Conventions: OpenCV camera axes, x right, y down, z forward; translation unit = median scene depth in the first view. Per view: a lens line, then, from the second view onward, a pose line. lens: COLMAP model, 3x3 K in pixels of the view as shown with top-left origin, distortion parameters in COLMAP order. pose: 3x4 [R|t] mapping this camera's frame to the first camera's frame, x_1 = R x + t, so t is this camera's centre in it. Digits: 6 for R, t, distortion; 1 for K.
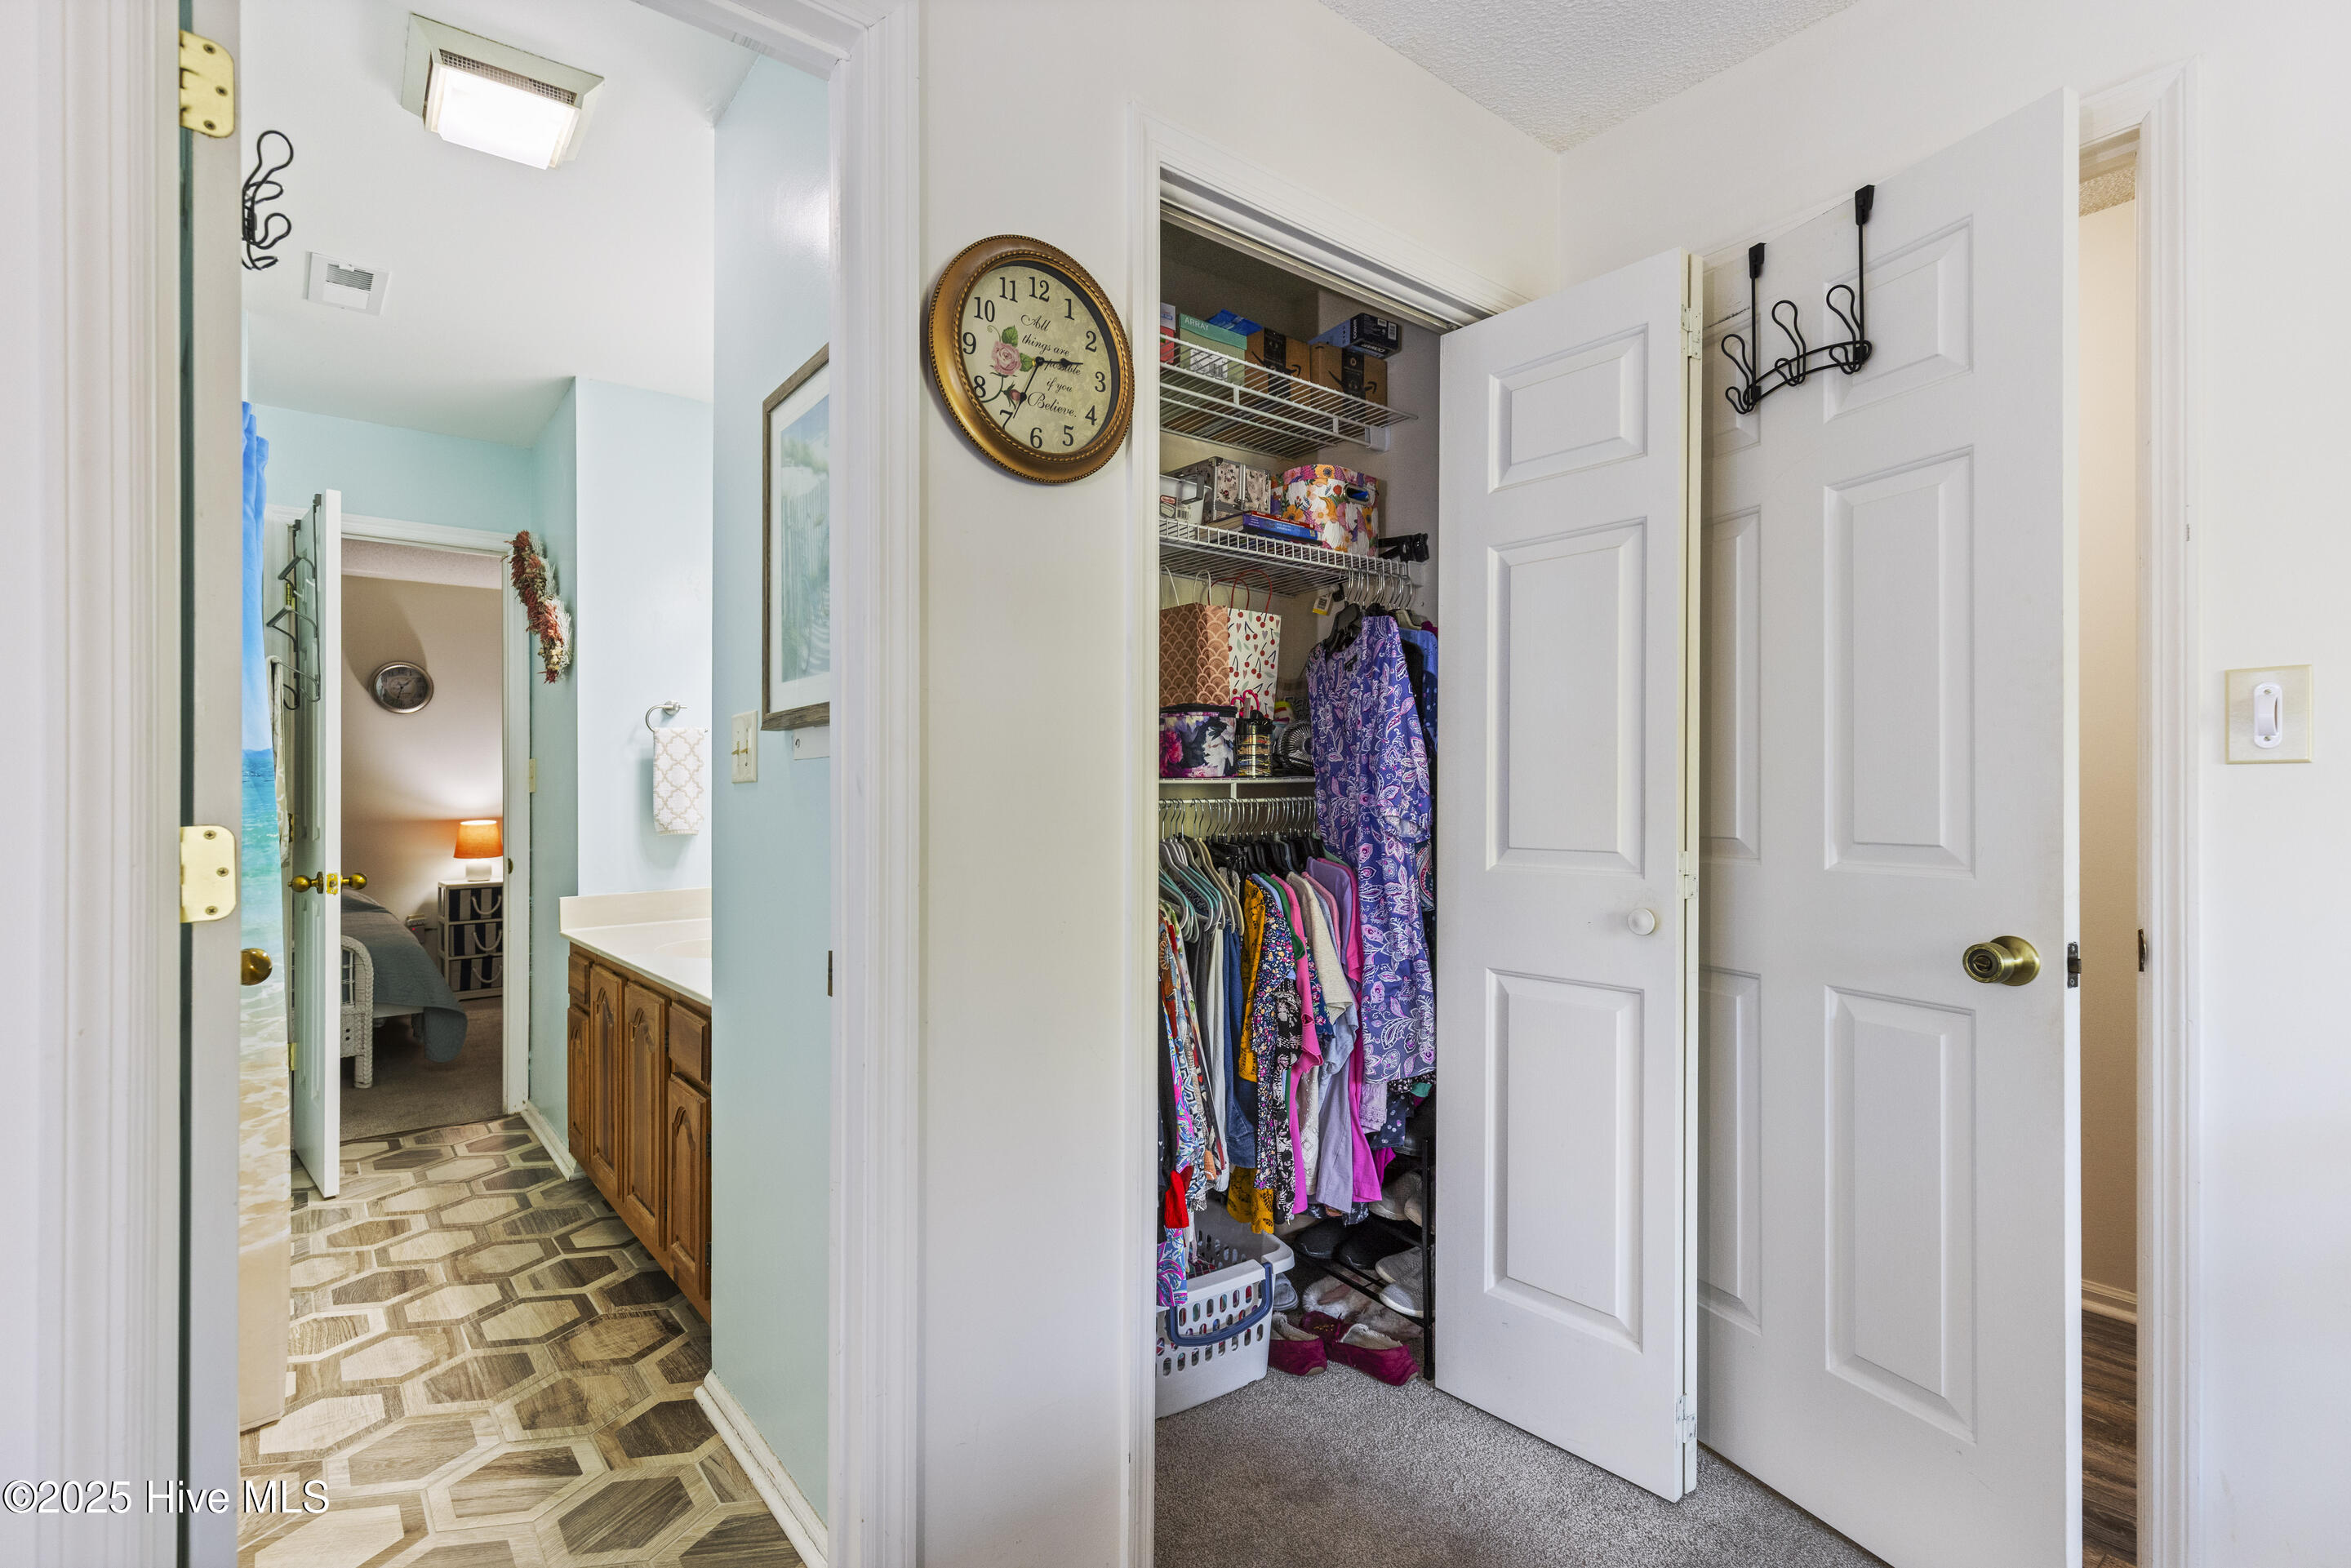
lens RADIAL K [[1104.9, 0, 1173.2], [0, 1104.9, 762.0], [0, 0, 1]] dist [0.008038, -0.000170]
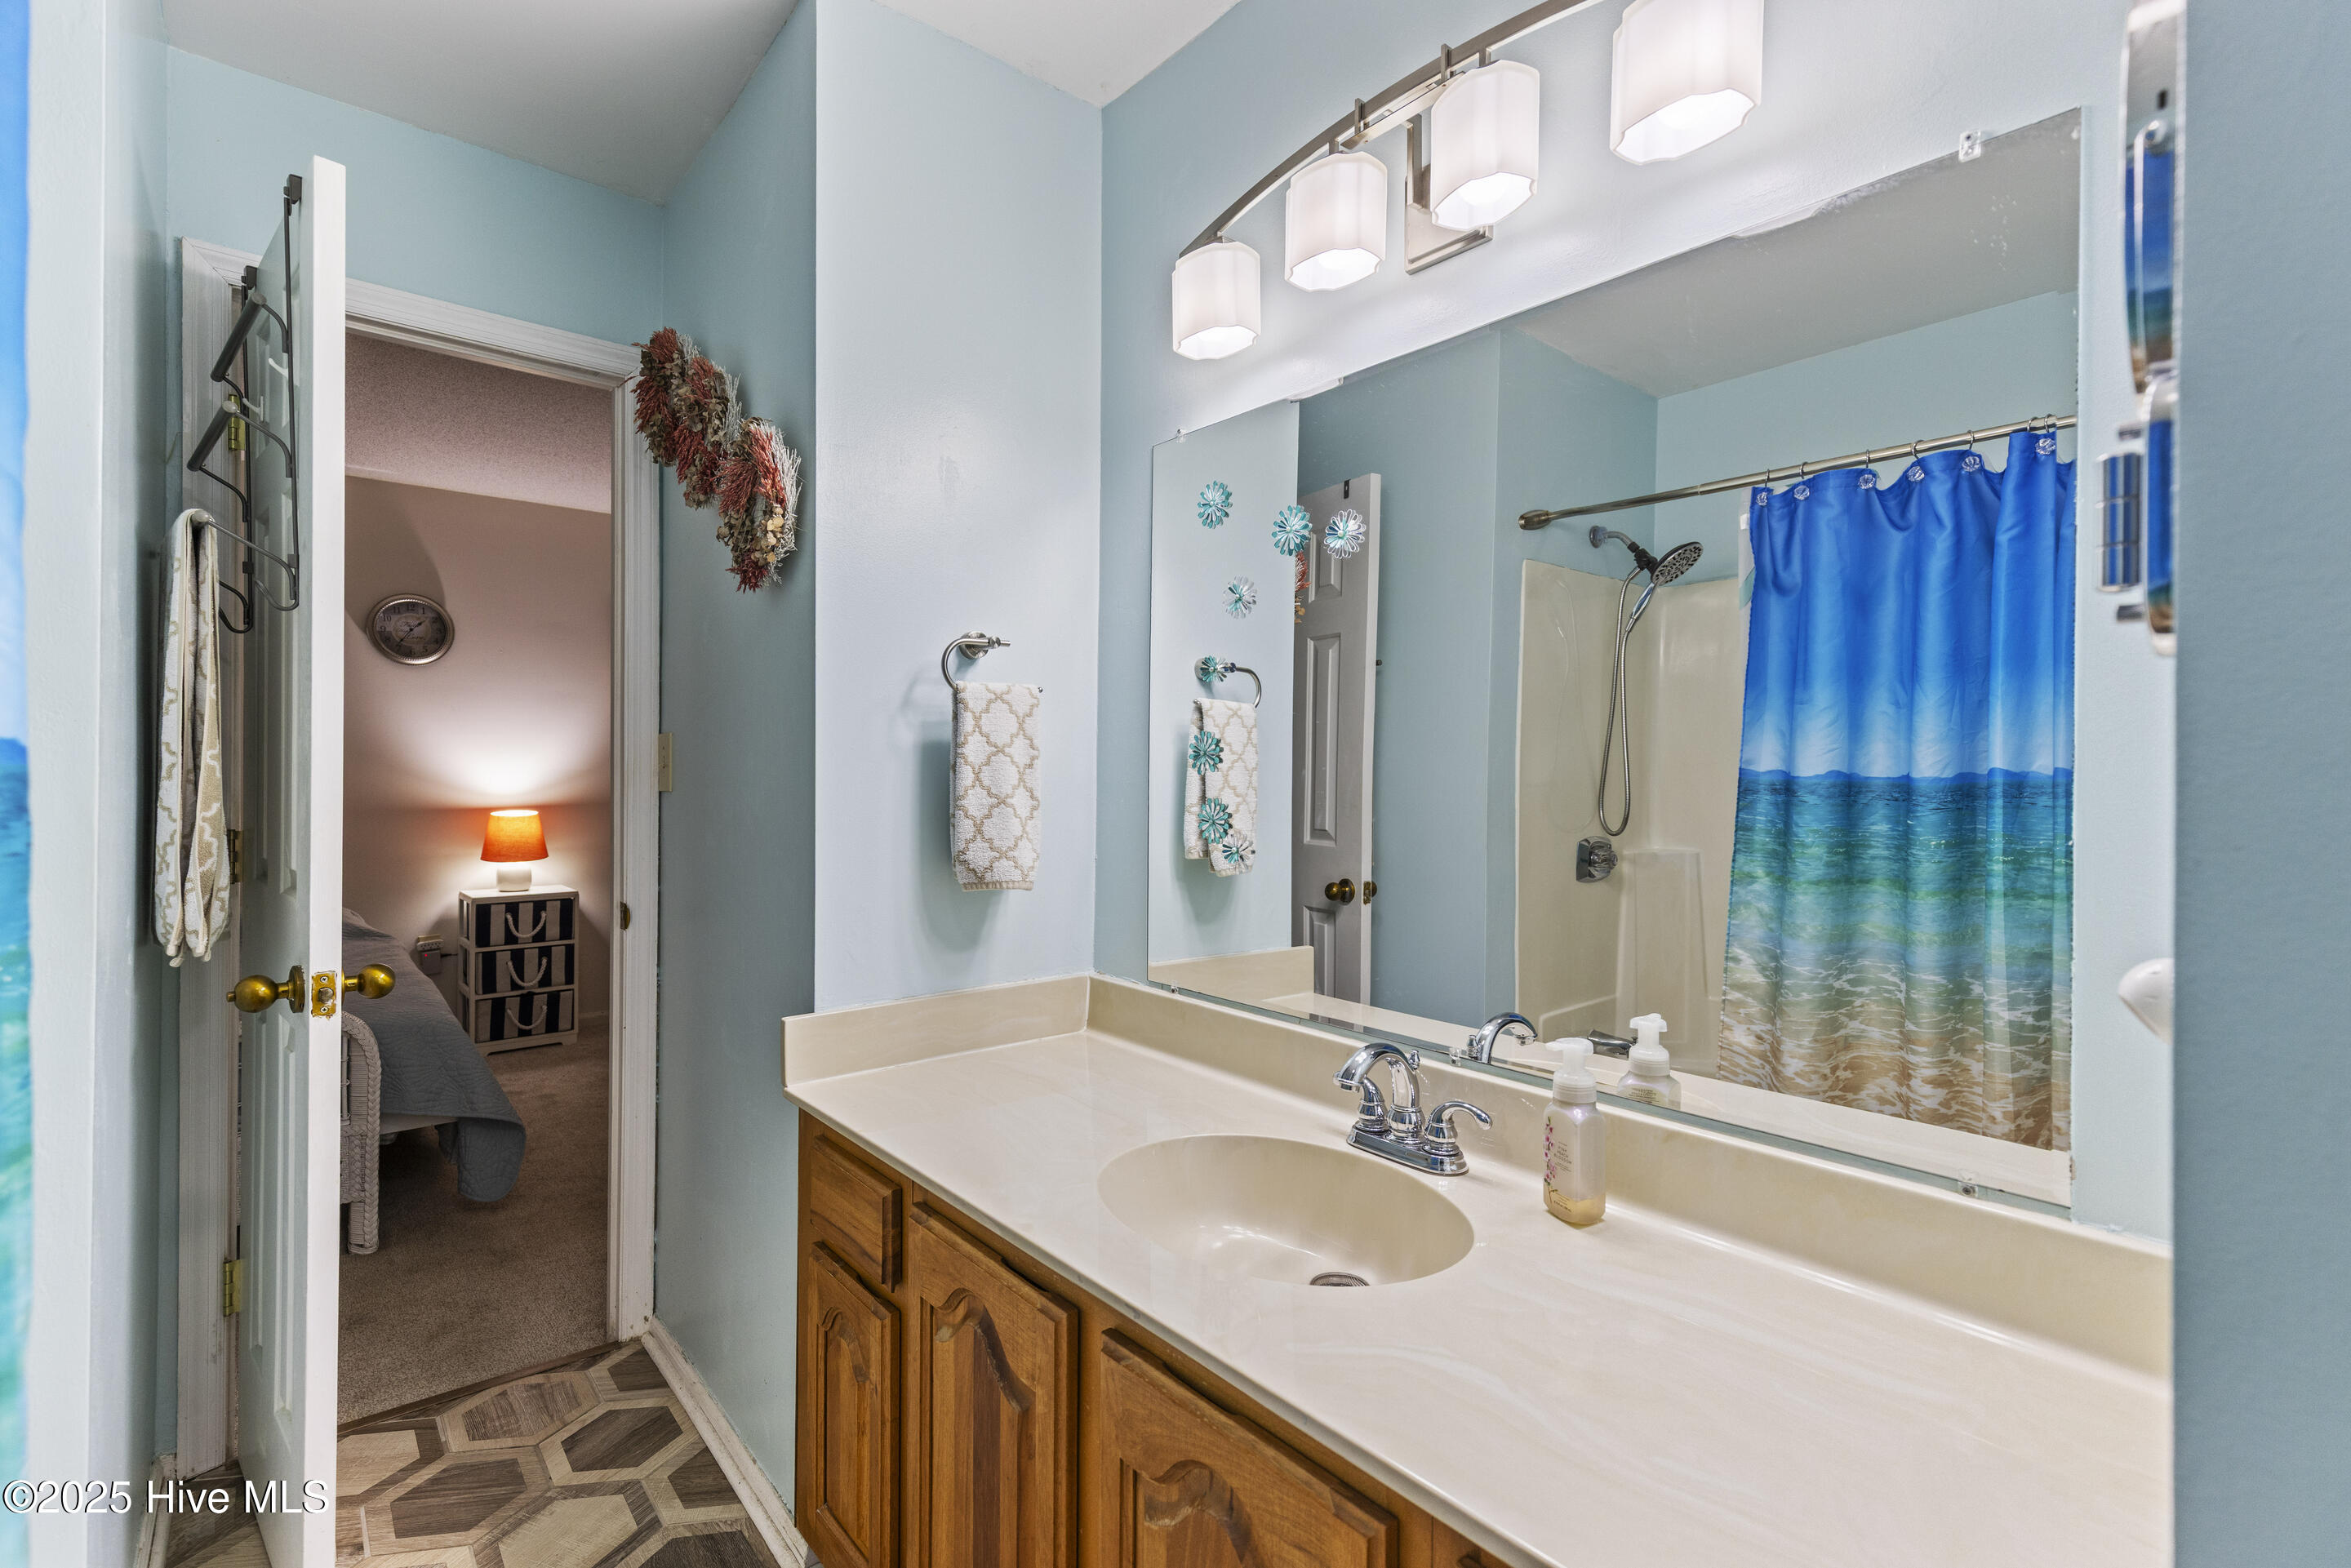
lens RADIAL K [[1084.1, 0, 1175.1], [0, 1084.1, 764.1], [0, 0, 1]] dist [0.010926, 0.000119]
pose [[0.999600, 0.020340, 0.019652, -0.382488], [-0.020738, 0.999579, 0.020283, -0.004903], [-0.019231, -0.020682, 0.999601, 0.502583]]
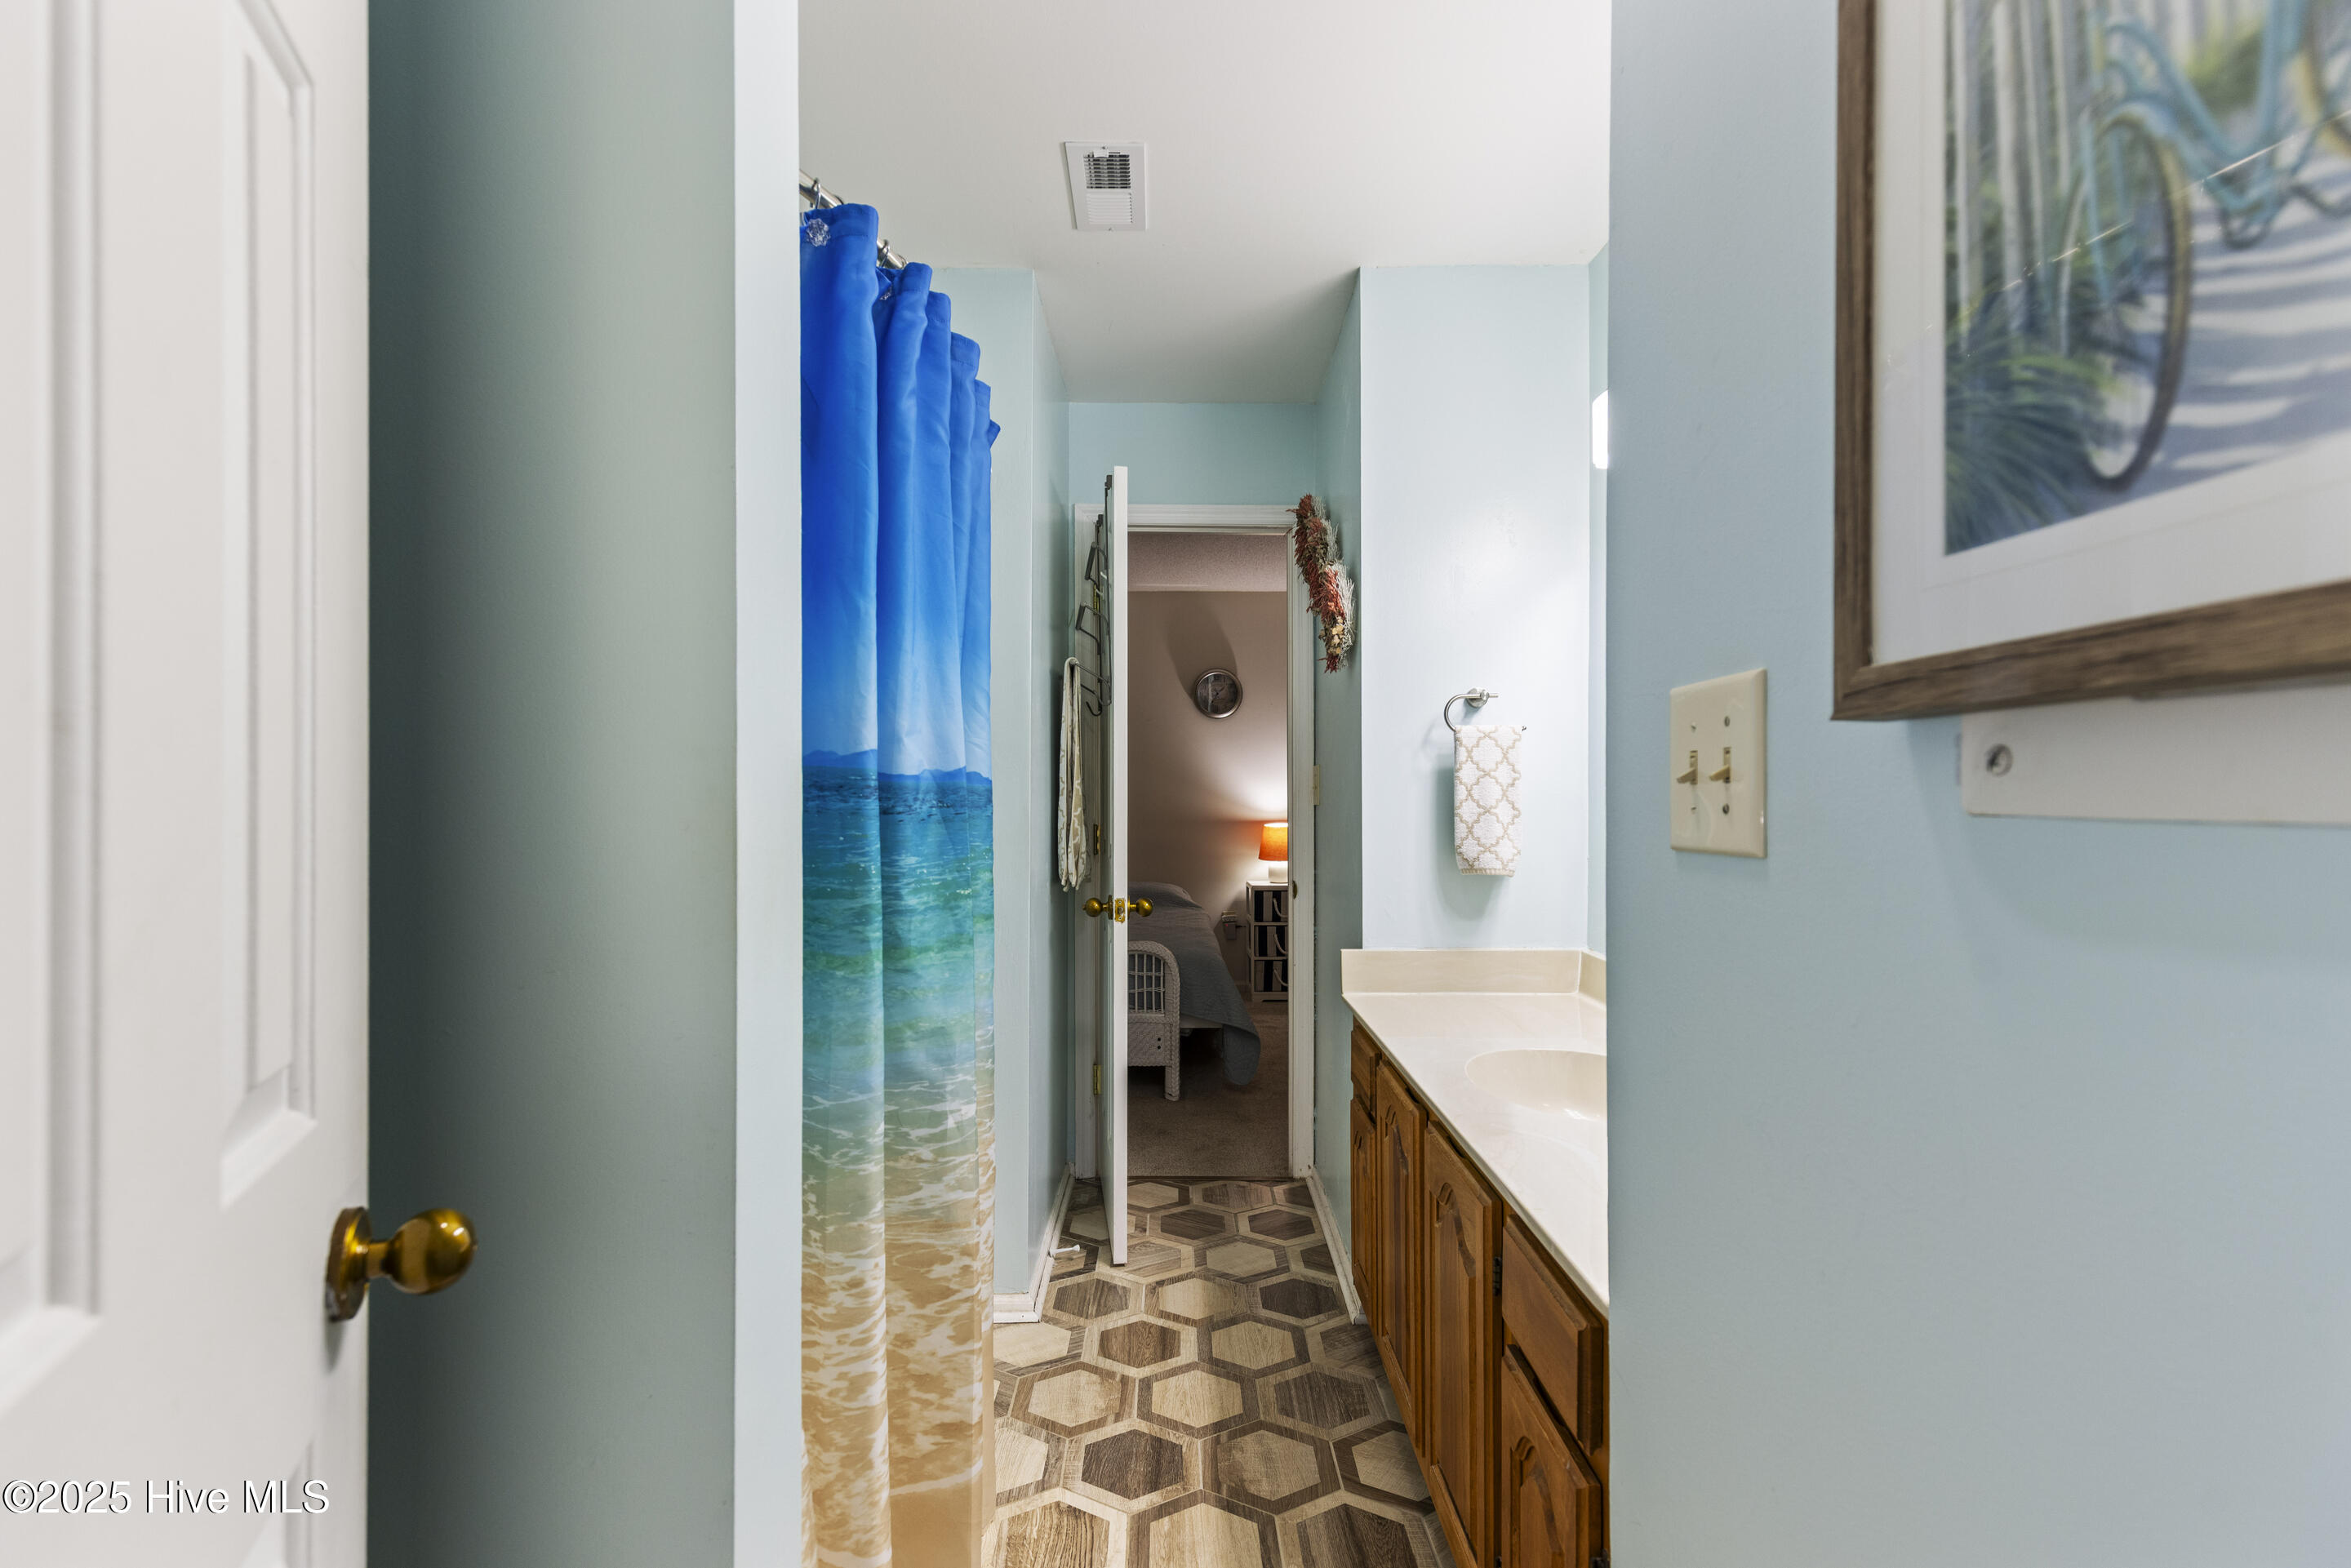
lens RADIAL K [[1084.1, 0, 1175.1], [0, 1084.1, 764.1], [0, 0, 1]] dist [0.010926, 0.000119]
pose [[0.782830, 0.000532, -0.622235, -0.172500], [0.002705, 0.999987, 0.004259, -0.009332], [0.622230, -0.005017, 0.782819, 0.333381]]
